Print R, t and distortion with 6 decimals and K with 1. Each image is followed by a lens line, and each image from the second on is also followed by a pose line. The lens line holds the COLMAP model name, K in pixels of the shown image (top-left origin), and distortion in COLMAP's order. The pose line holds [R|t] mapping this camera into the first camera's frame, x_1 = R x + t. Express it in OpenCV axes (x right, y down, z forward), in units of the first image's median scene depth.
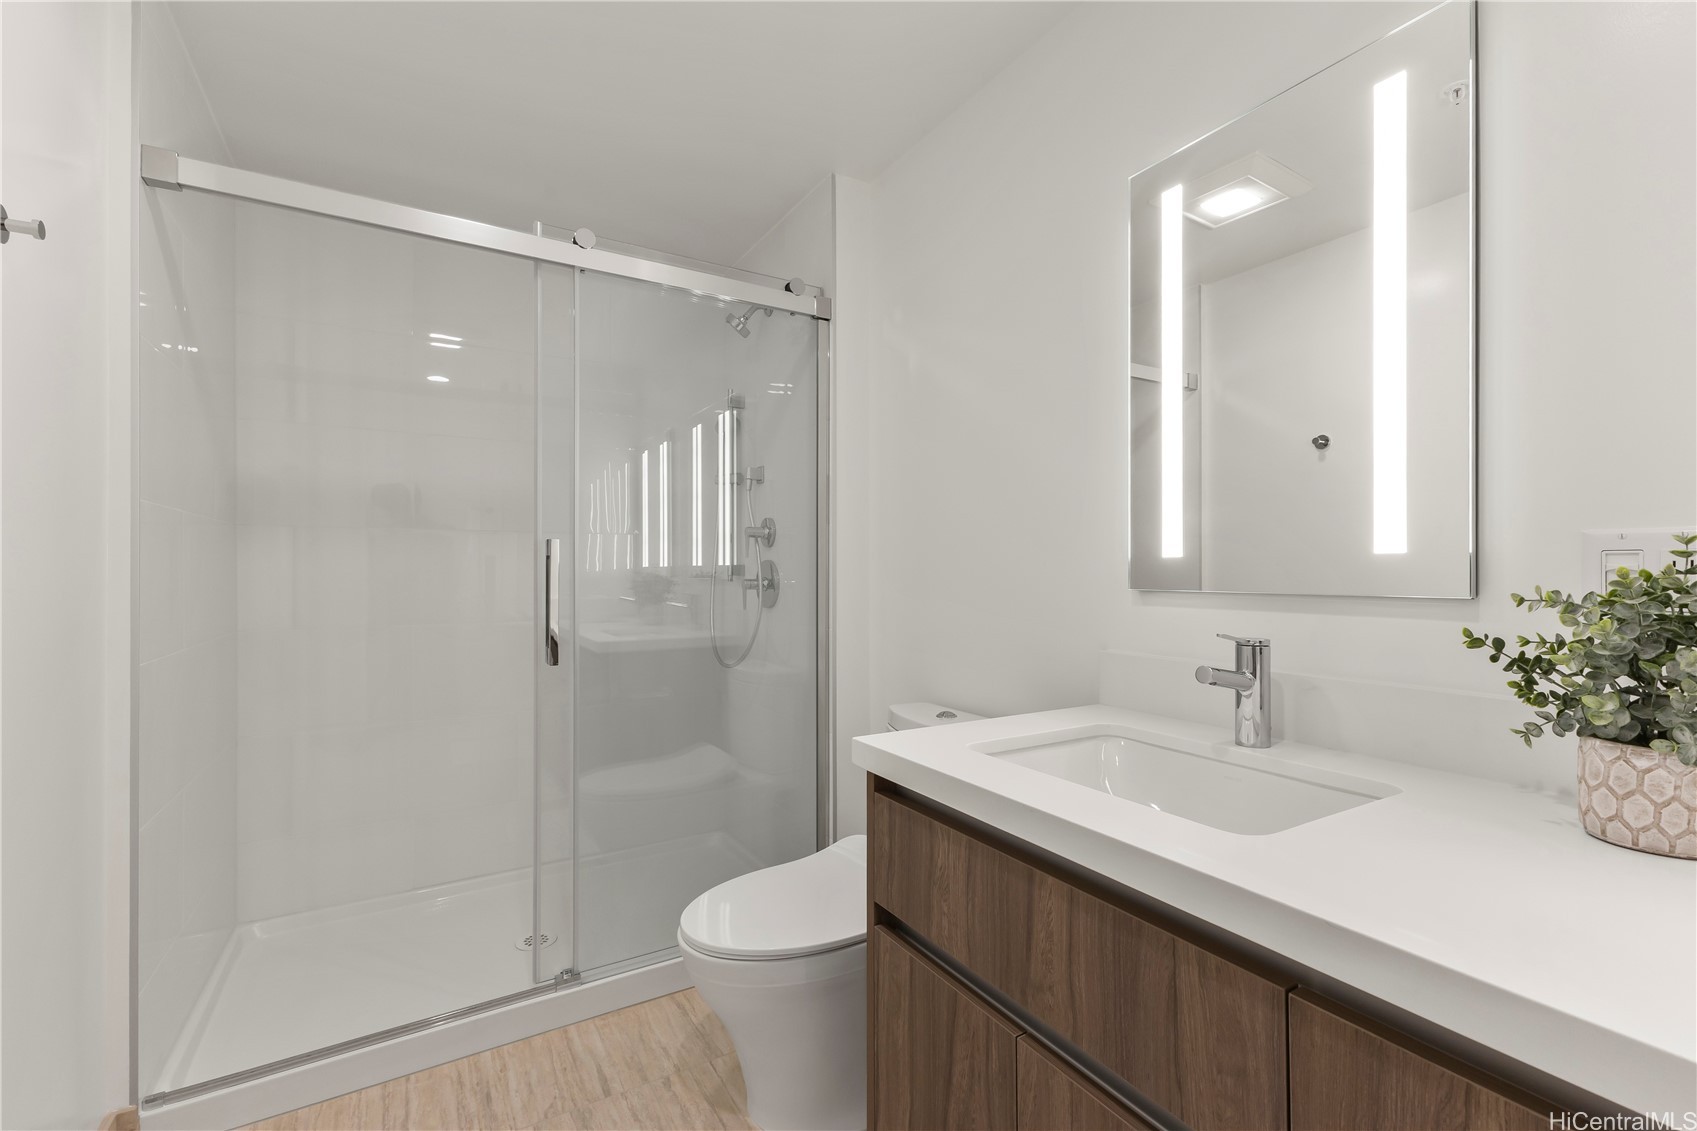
lens RADIAL K [[731.8, 0, 844.3], [0, 731.8, 563.0], [0, 0, 1]] dist [0.004183, 0.000430]
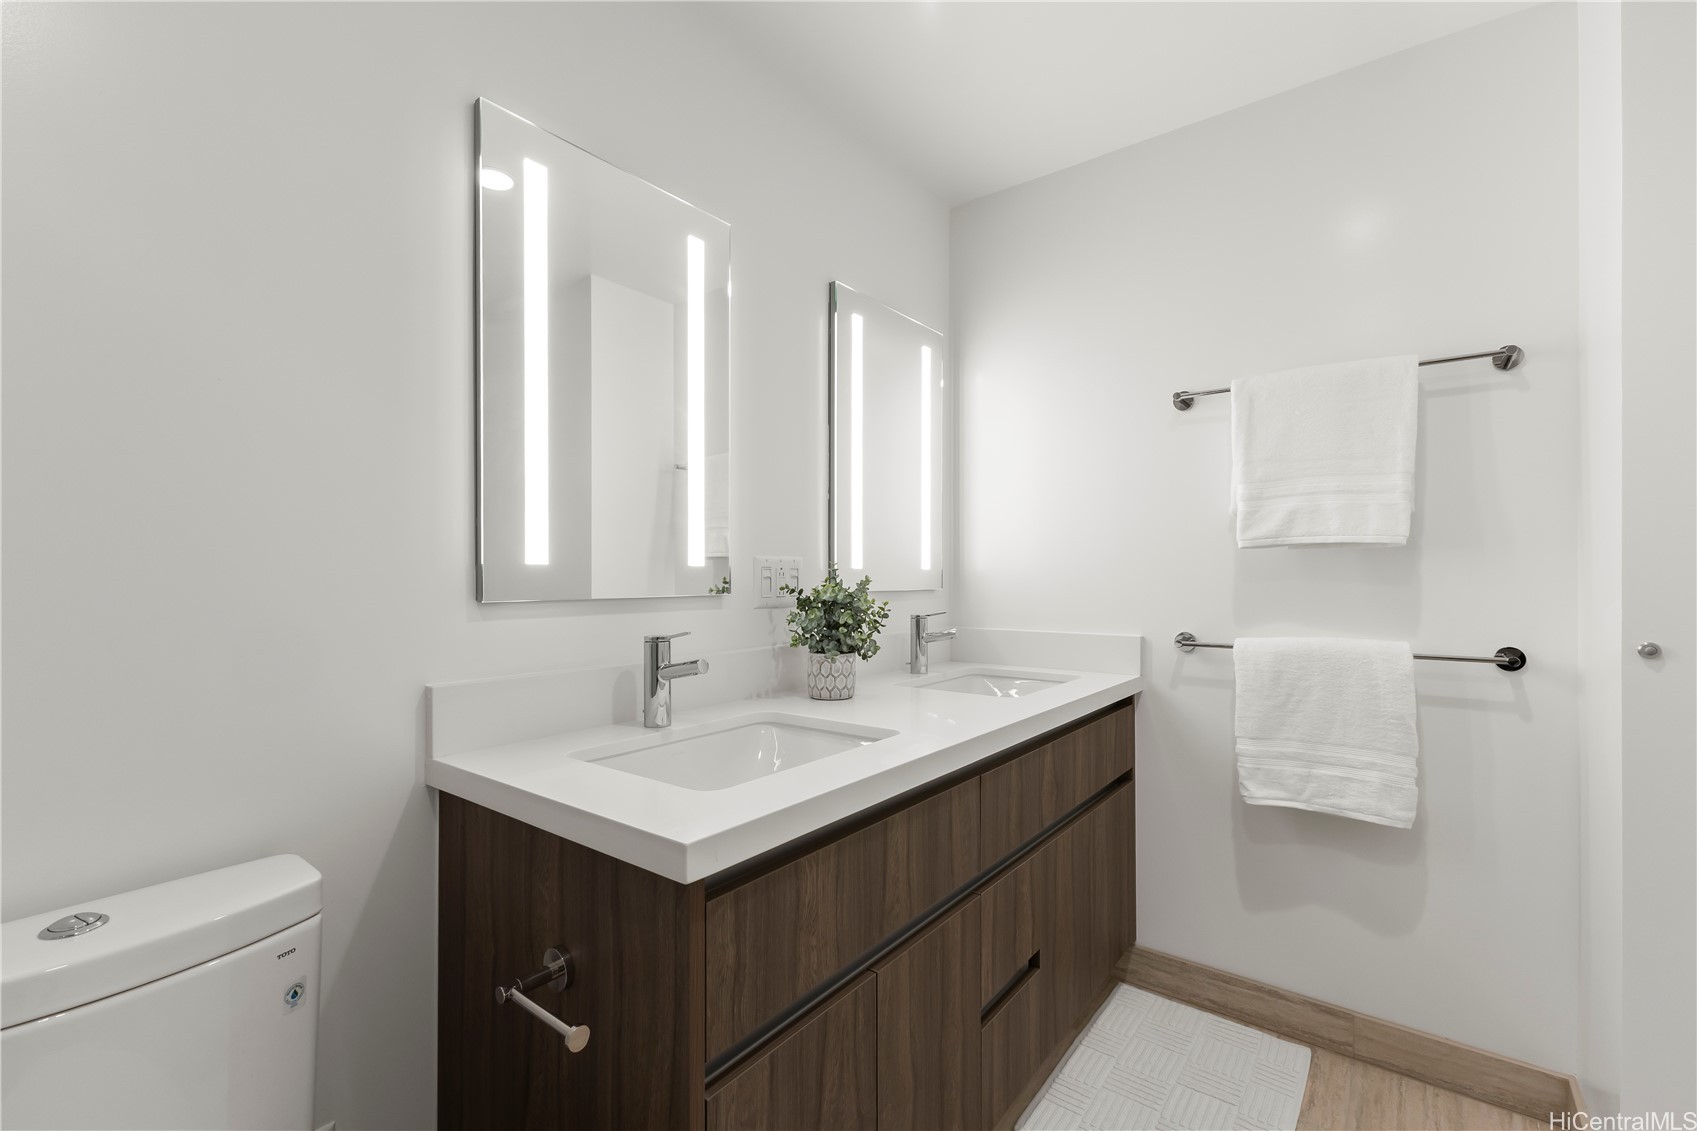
lens RADIAL K [[731.8, 0, 844.1], [0, 731.8, 571.4], [0, 0, 1]] dist [0.004183, 0.000430]
pose [[-0.360452, 0.000669, 0.932777, -0.780853], [-0.001980, 0.999997, -0.001482, 0.002801], [-0.932776, -0.002381, -0.360450, 1.364019]]
